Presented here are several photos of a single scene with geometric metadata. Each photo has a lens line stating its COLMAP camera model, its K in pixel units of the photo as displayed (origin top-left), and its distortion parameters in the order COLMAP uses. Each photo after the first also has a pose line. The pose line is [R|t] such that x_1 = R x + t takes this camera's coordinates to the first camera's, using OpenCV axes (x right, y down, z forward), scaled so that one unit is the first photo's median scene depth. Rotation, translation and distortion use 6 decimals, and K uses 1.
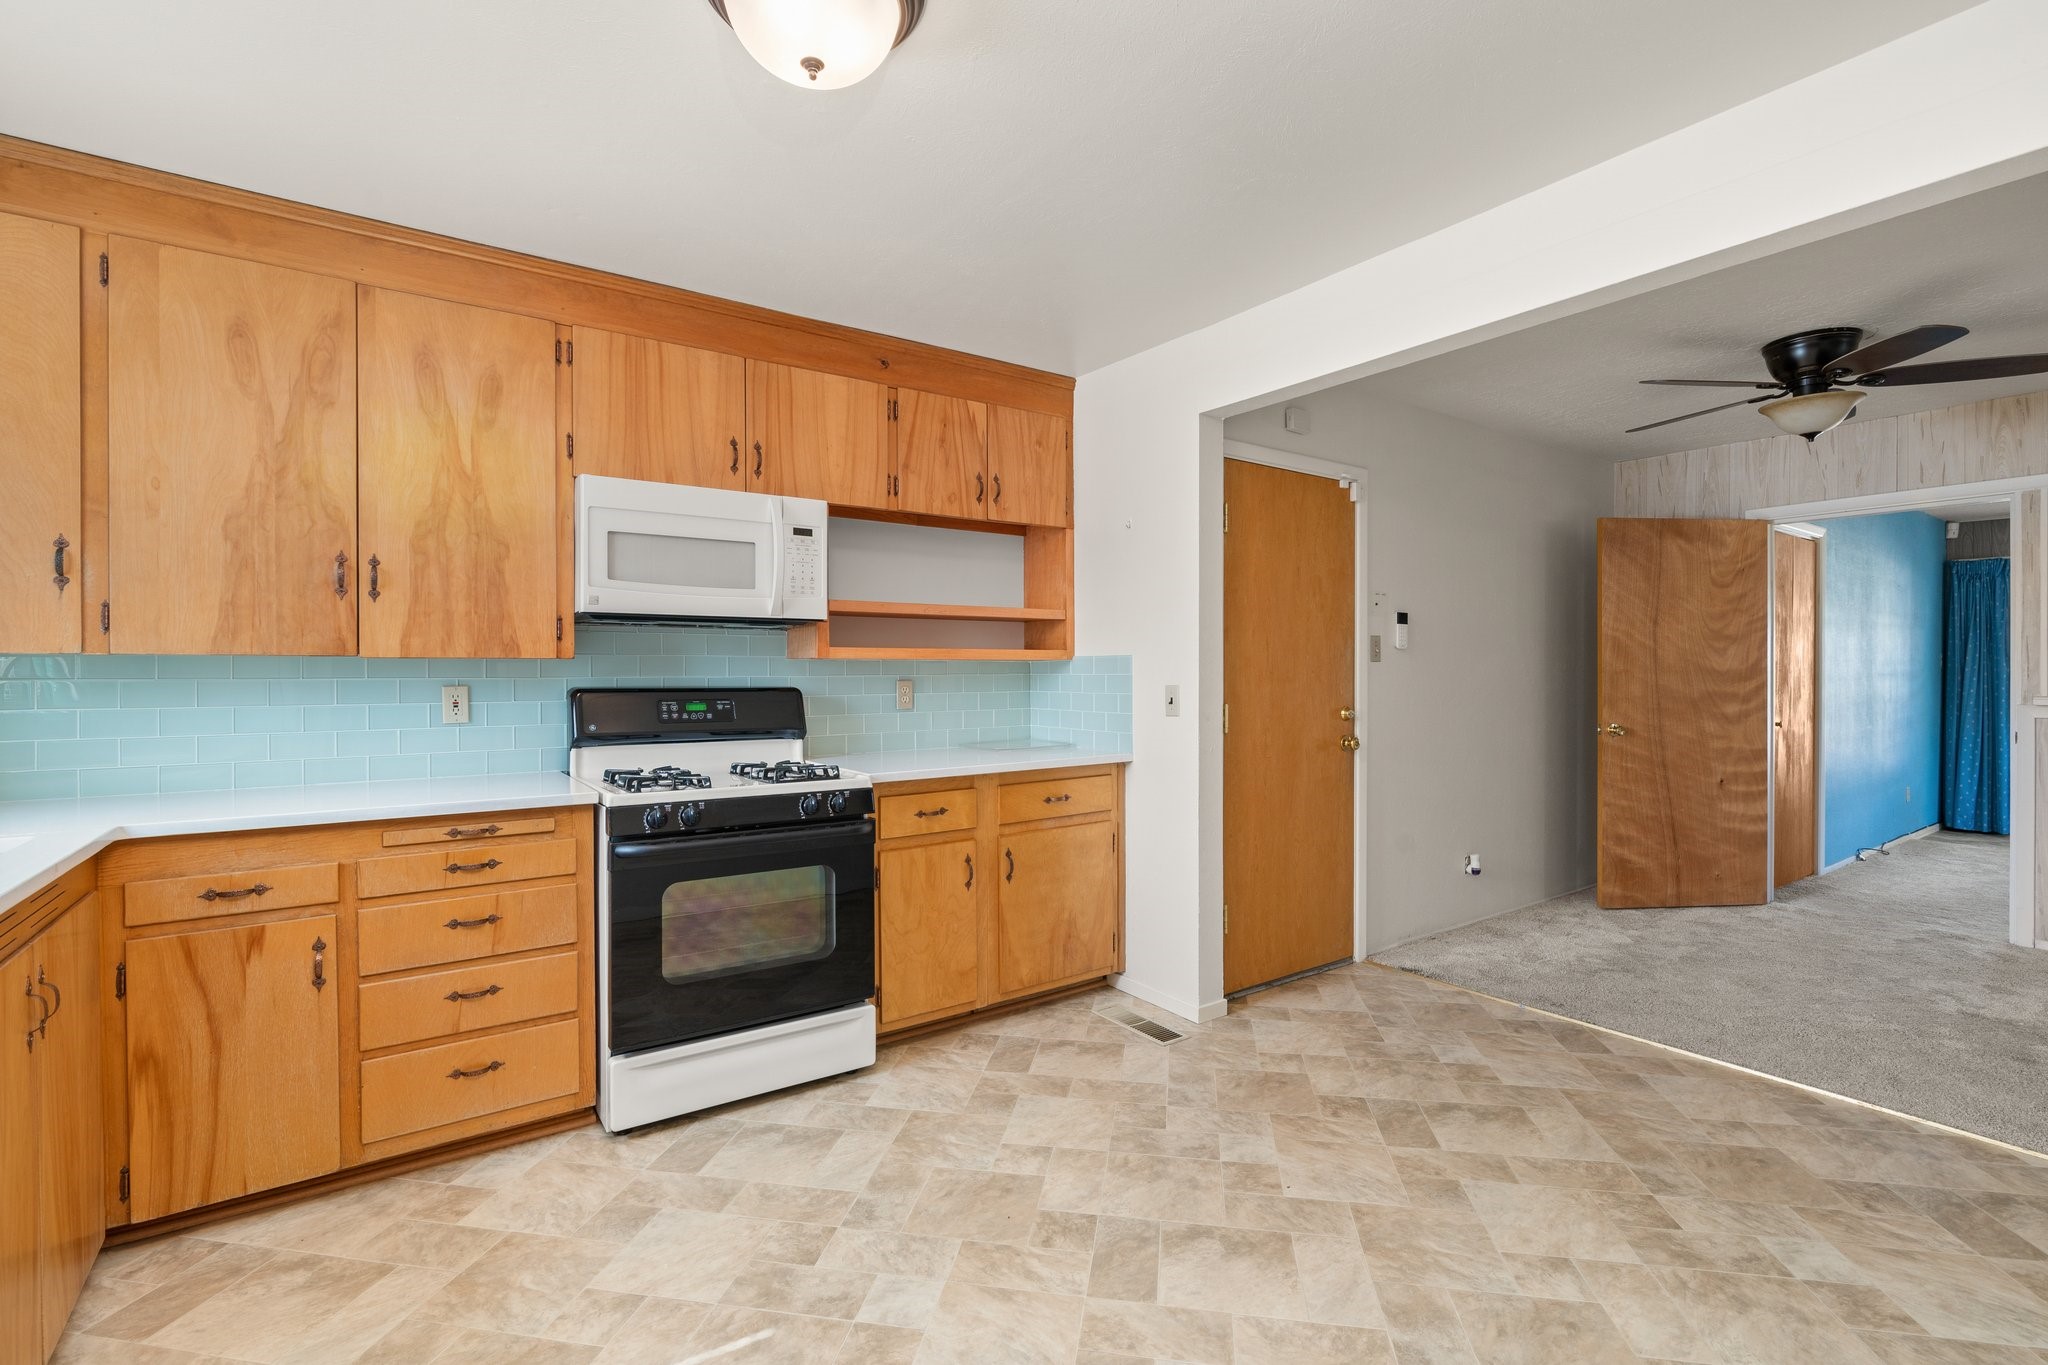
lens RADIAL K [[926.3, 0, 1026.3], [0, 926.3, 674.9], [0, 0, 1]] dist [-0.013141, 0.005618]
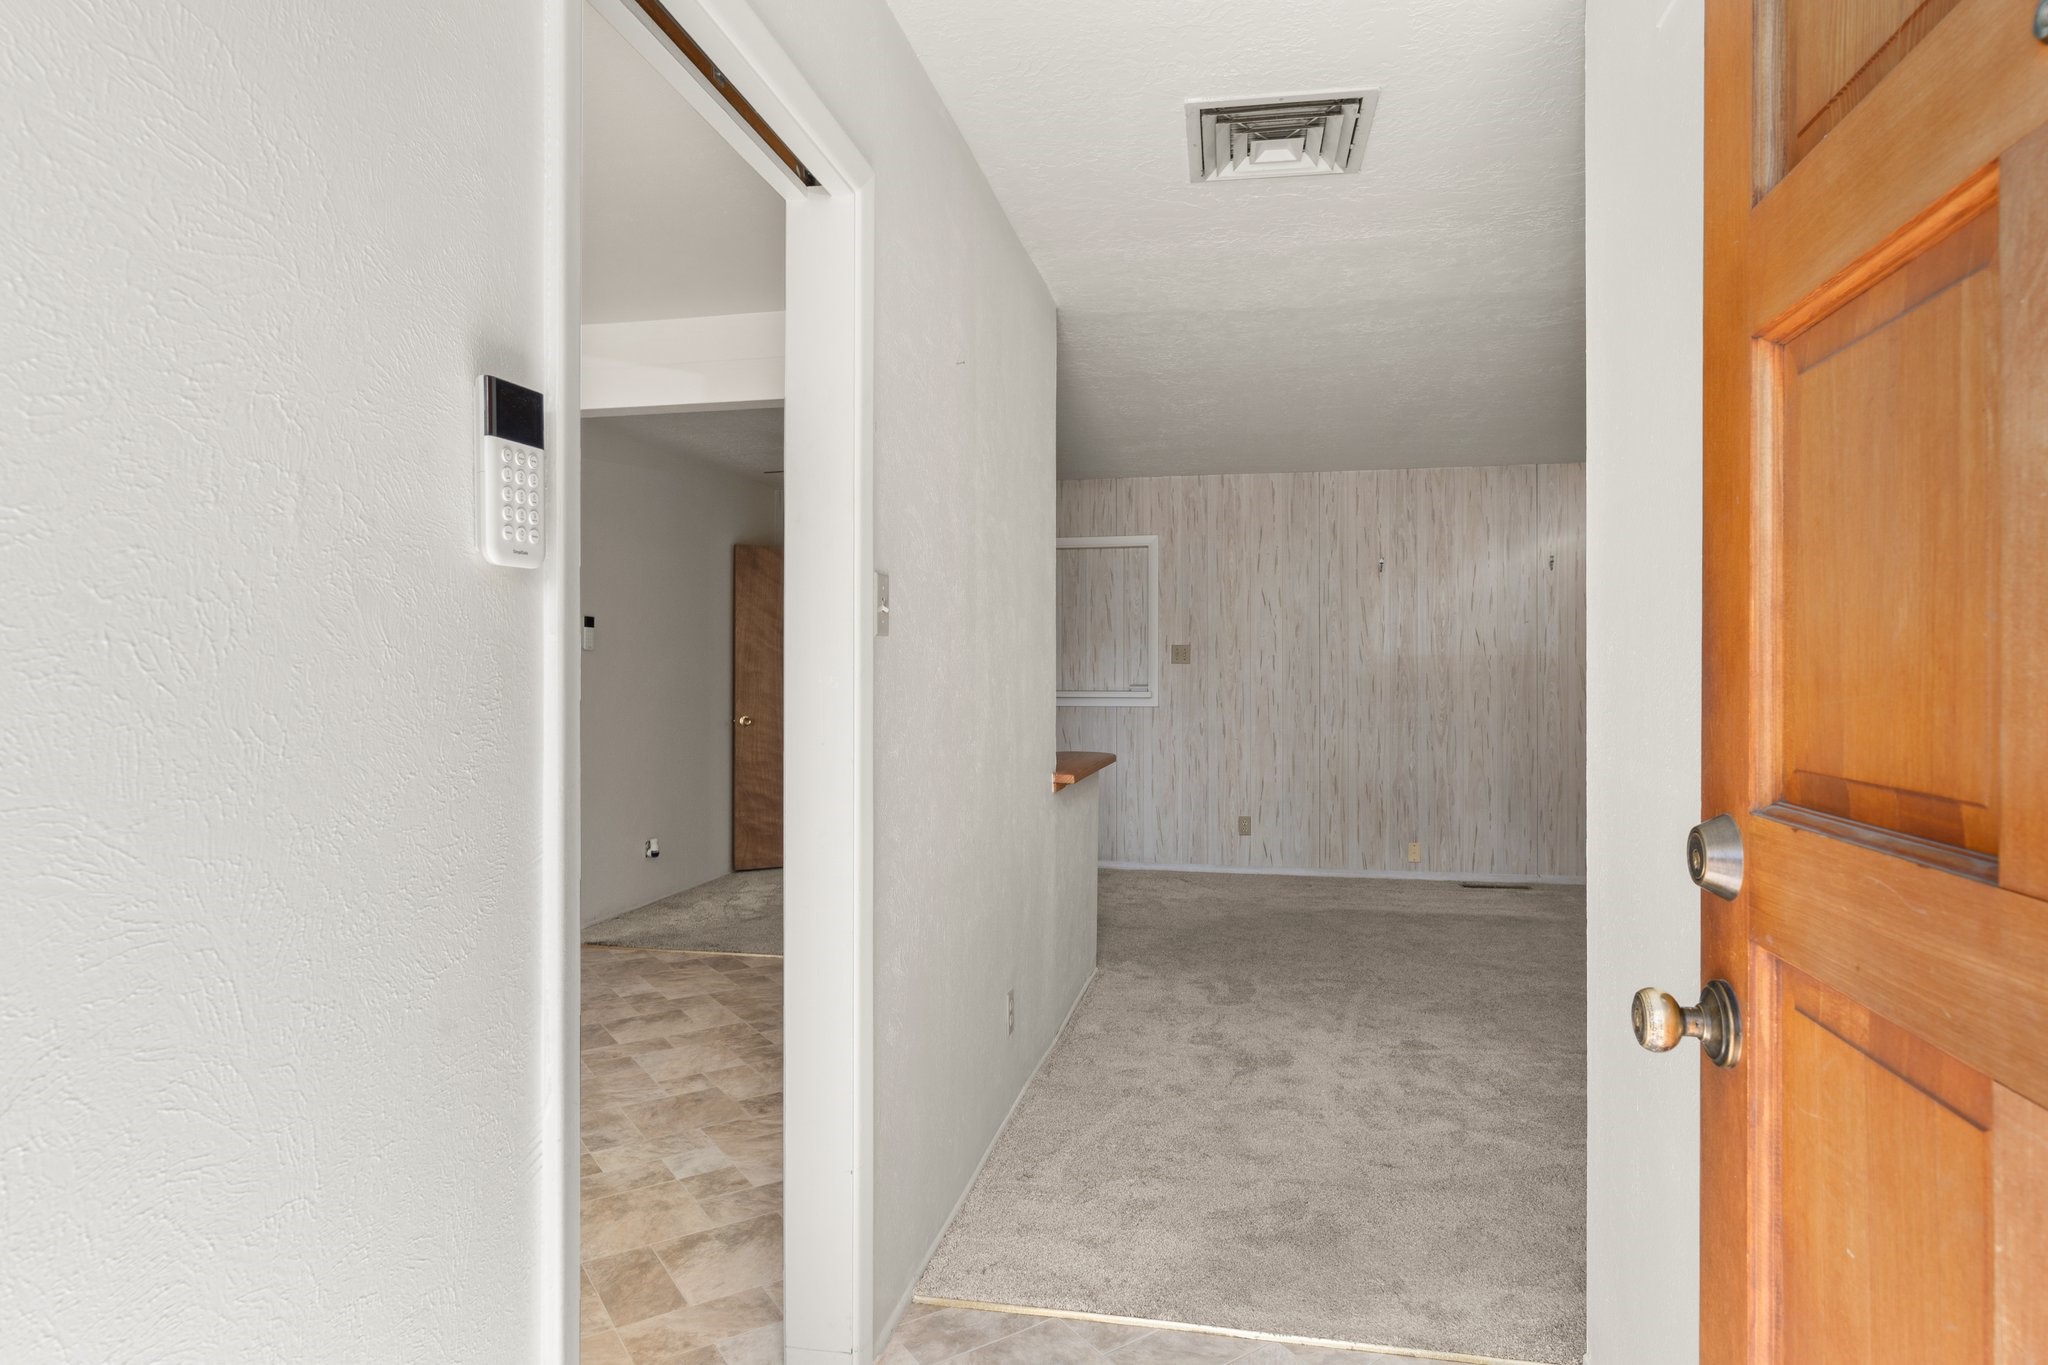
lens RADIAL K [[1147.4, 0, 1024.7], [0, 1147.4, 664.0], [0, 0, 1]] dist [-0.004616, -0.000368]
pose [[0.732149, 0.009931, 0.681072, -0.170441], [-0.001299, 0.999912, -0.013183, 0.006047], [-0.681143, 0.008767, 0.732098, -0.419031]]
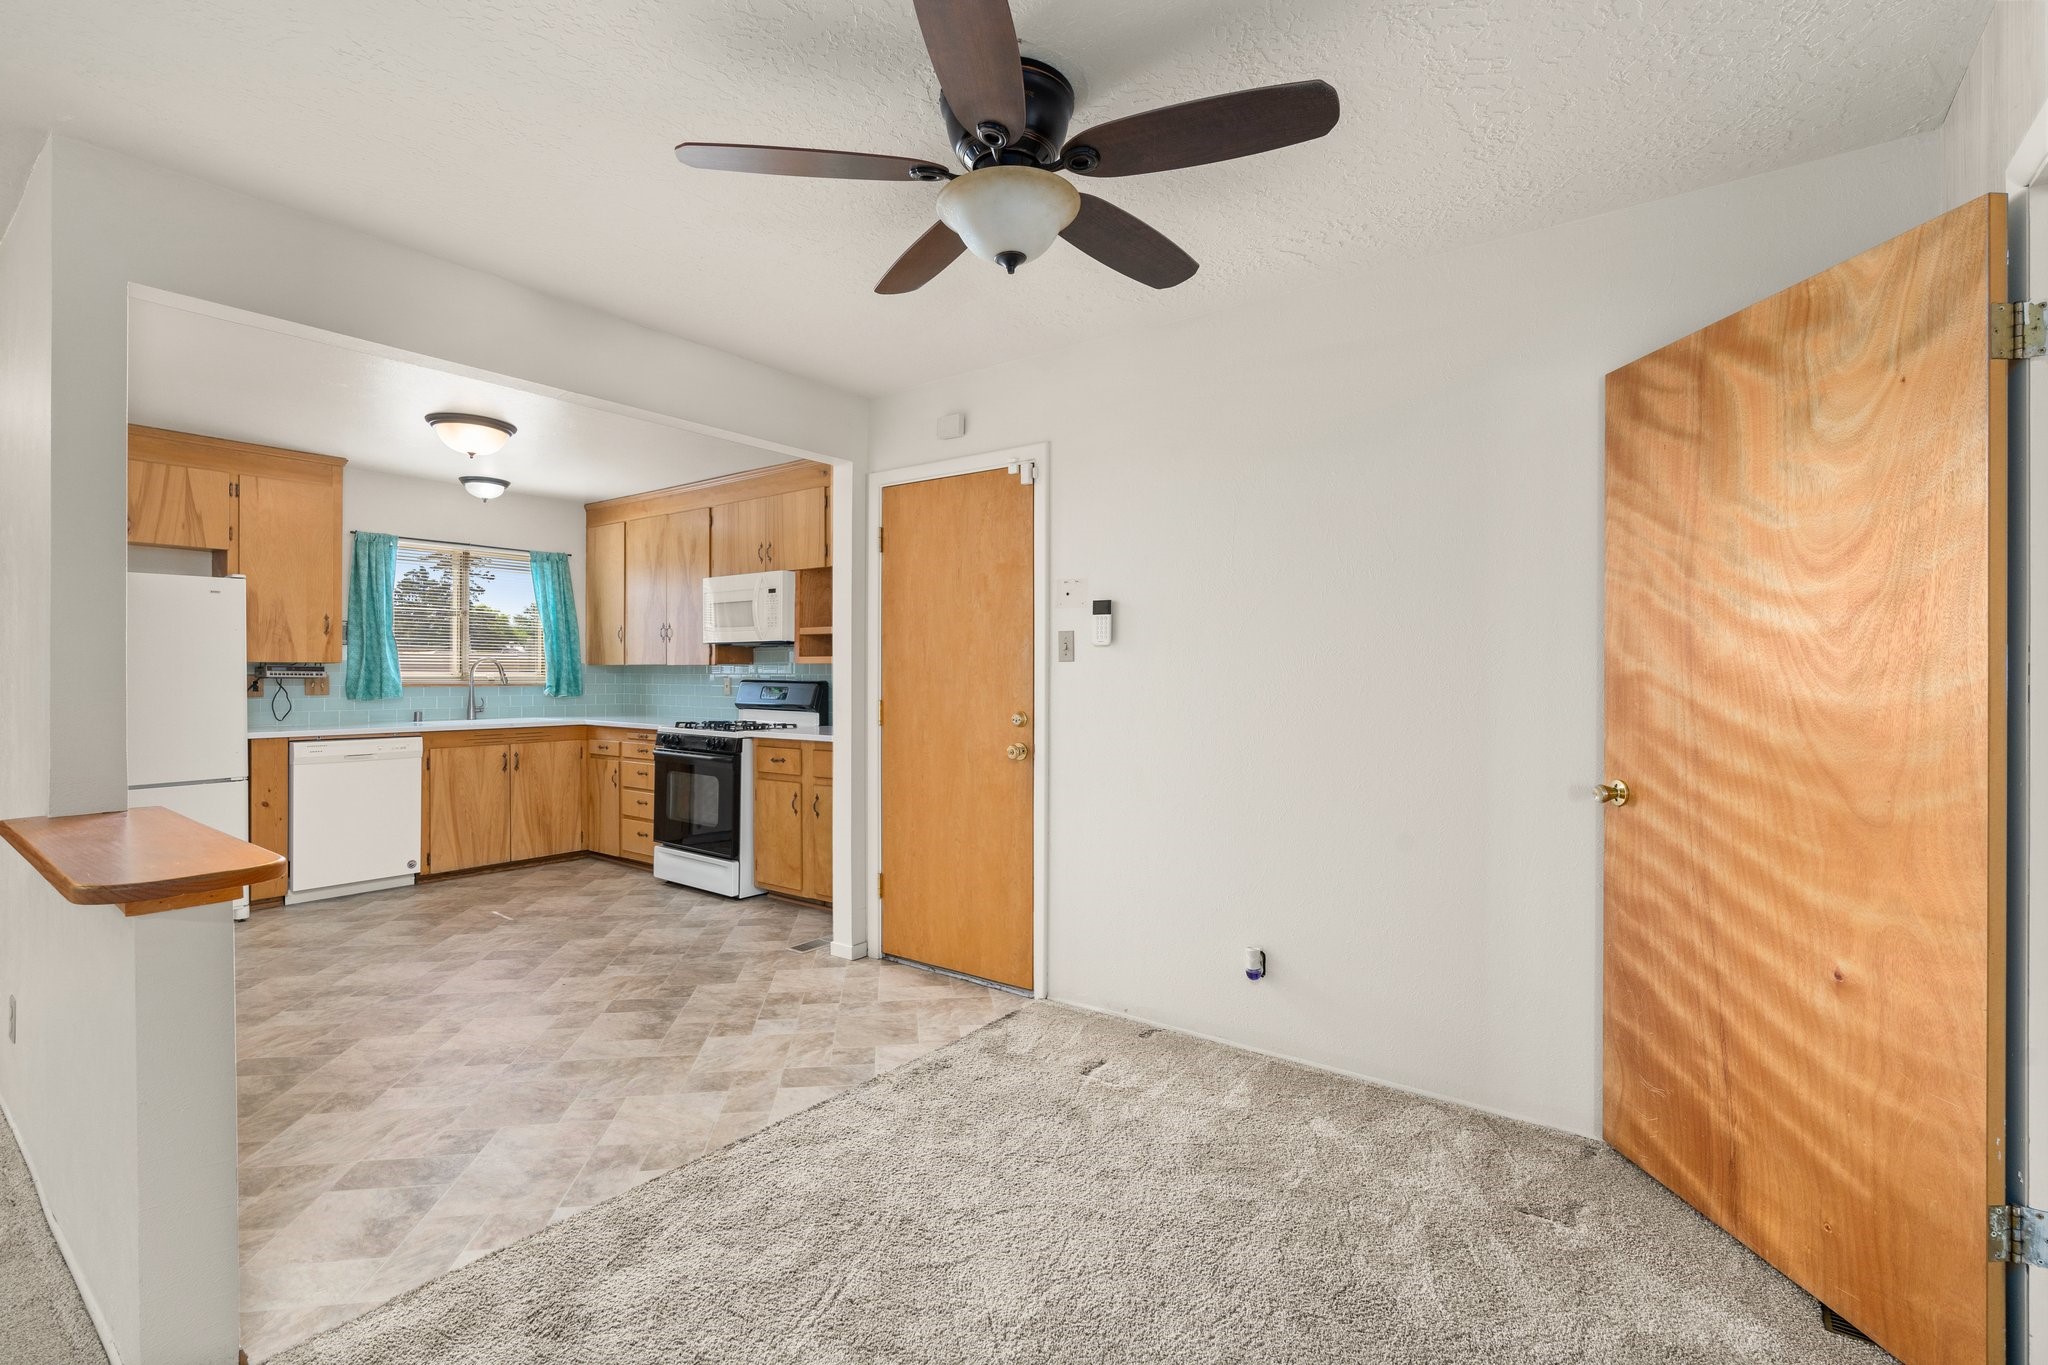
lens RADIAL K [[926.3, 0, 1026.3], [0, 926.3, 674.9], [0, 0, 1]] dist [-0.013141, 0.005618]
pose [[0.306940, 0.004994, -0.951716, 1.503318], [-0.006983, 0.999971, 0.002995, -0.005732], [0.951703, 0.005727, 0.306966, 0.895254]]
